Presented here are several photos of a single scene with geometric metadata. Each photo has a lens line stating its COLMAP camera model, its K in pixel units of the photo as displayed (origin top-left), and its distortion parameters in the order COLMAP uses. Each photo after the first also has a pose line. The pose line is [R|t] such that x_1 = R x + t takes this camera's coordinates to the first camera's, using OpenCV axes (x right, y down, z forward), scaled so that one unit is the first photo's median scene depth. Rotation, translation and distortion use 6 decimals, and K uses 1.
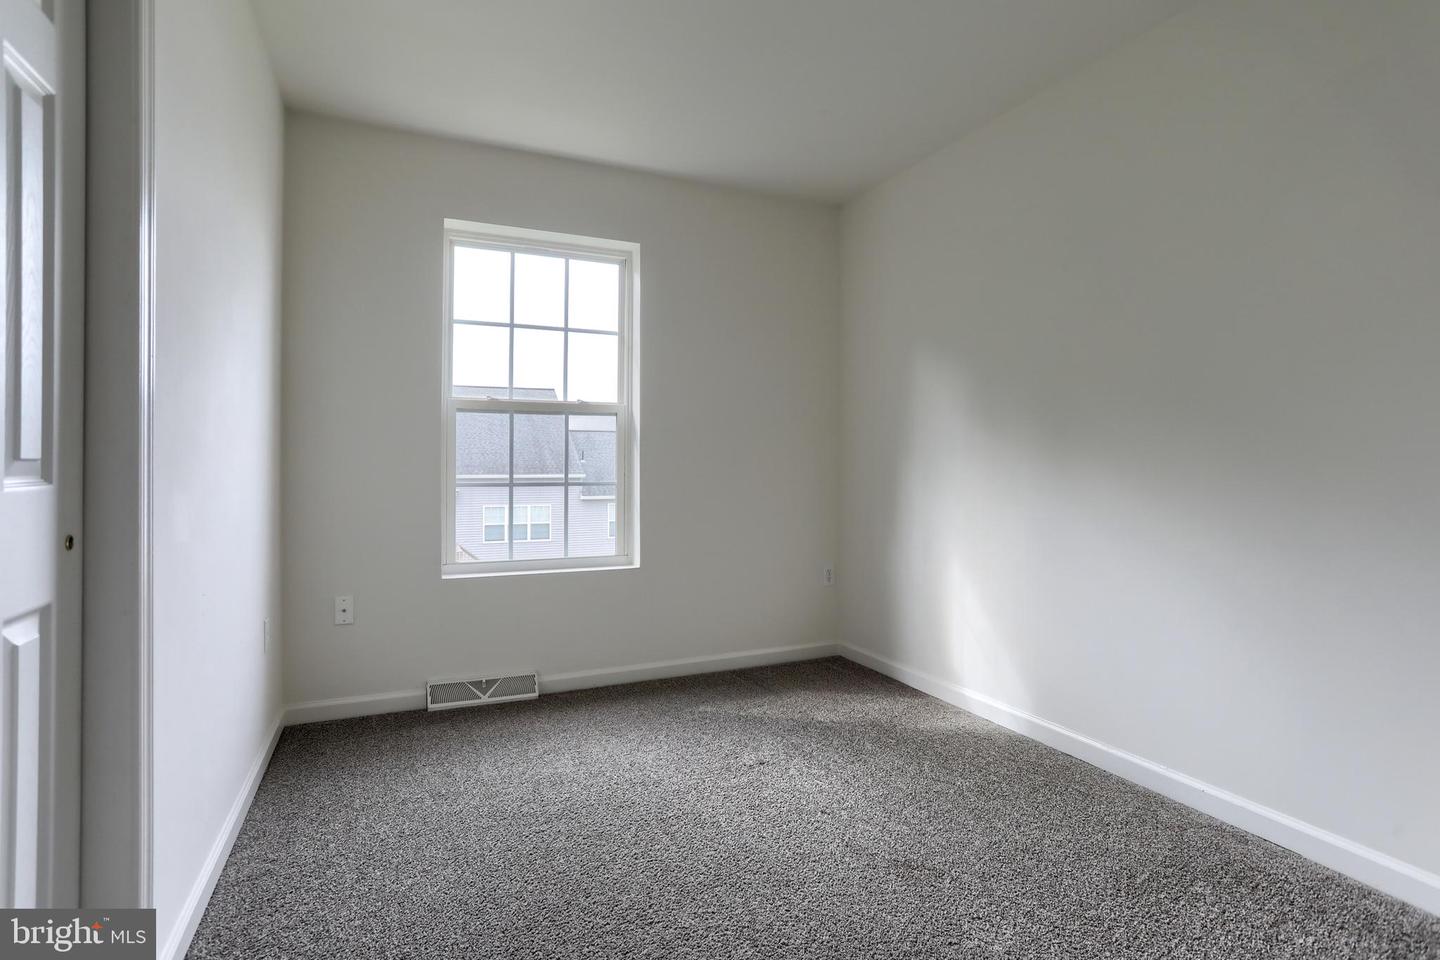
lens RADIAL K [[727.0, 0, 721.1], [0, 727.0, 463.1], [0, 0, 1]] dist [-0.001727, 0.000078]
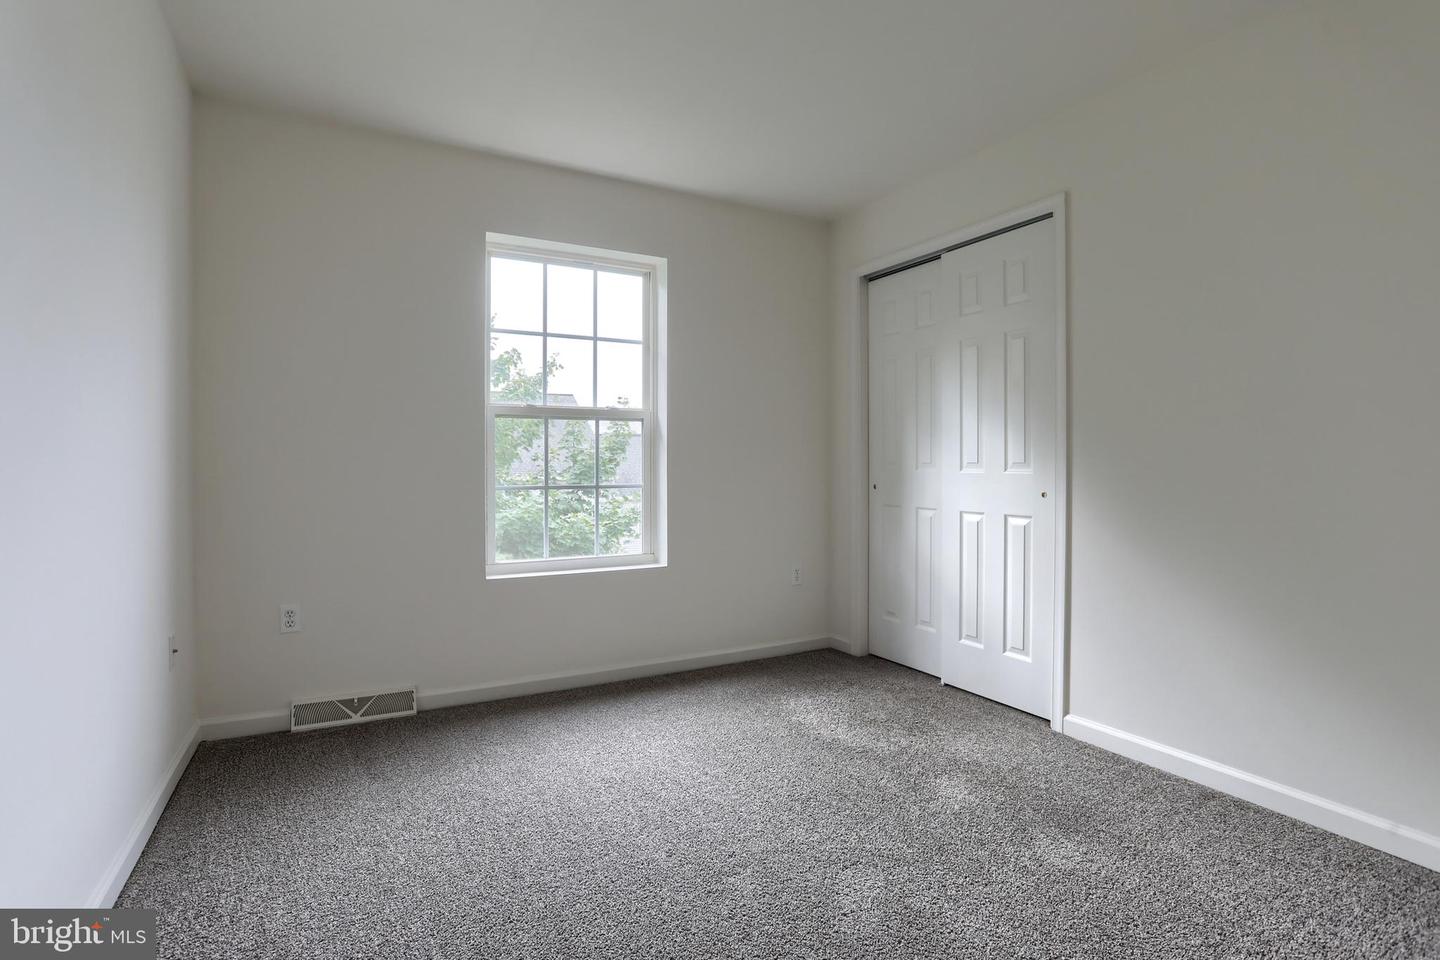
lens RADIAL K [[727.0, 0, 721.1], [0, 727.0, 463.1], [0, 0, 1]] dist [-0.001727, 0.000078]
pose [[0.996325, -0.001058, 0.085642, -0.122479], [0.001410, 0.999991, -0.004048, -0.000321], [-0.085637, 0.004153, 0.996318, -0.055208]]
